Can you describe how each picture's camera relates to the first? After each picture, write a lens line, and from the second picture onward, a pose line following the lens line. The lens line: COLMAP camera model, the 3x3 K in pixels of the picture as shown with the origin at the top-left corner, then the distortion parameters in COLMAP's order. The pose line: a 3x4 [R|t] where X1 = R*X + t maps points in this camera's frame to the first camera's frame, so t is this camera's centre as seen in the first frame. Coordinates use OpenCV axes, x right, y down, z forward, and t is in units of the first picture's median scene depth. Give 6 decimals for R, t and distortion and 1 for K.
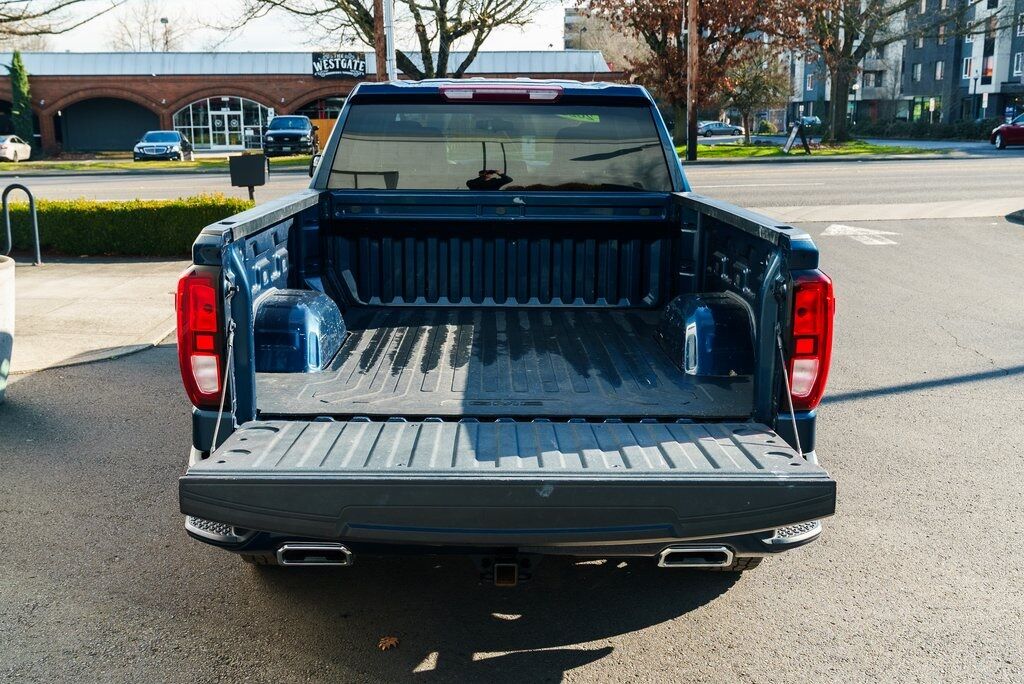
lens RADIAL K [[1045.2, 0, 499.1], [0, 1045.2, 350.3], [0, 0, 1]] dist [0.023264, 0.000000]
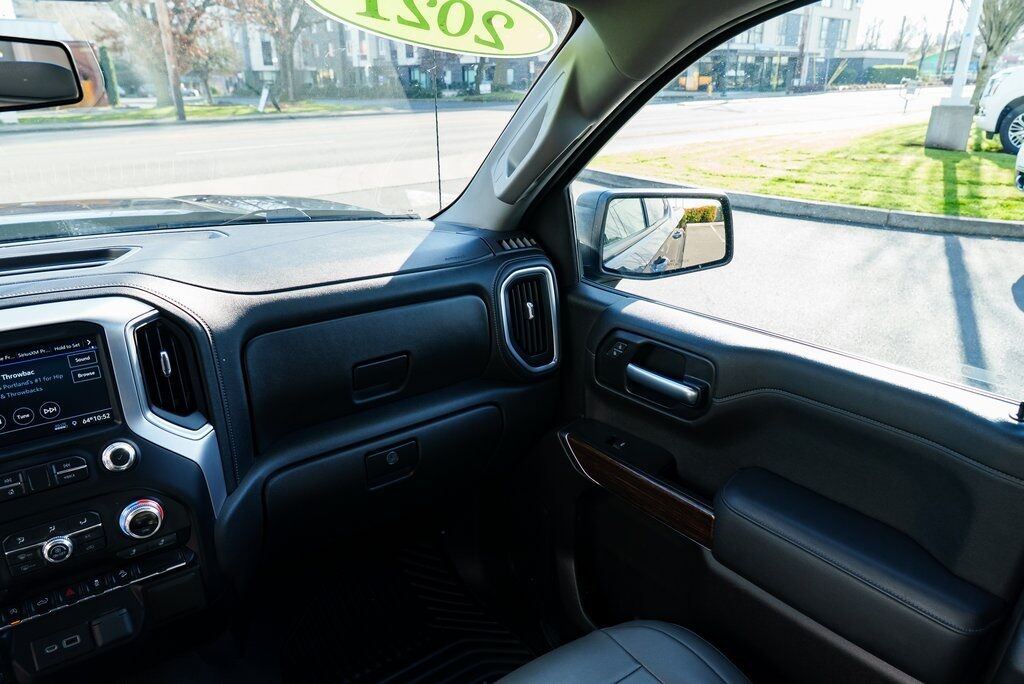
lens RADIAL K [[697.0, 0, 511.8], [0, 697.0, 349.2], [0, 0, 1]] dist [-0.028335, 0.013713]
pose [[0.802996, -0.212431, 0.556839, 0.000342], [0.127788, 0.973959, 0.187282, -0.027730], [-0.582123, -0.079229, 0.809232, 0.131469]]
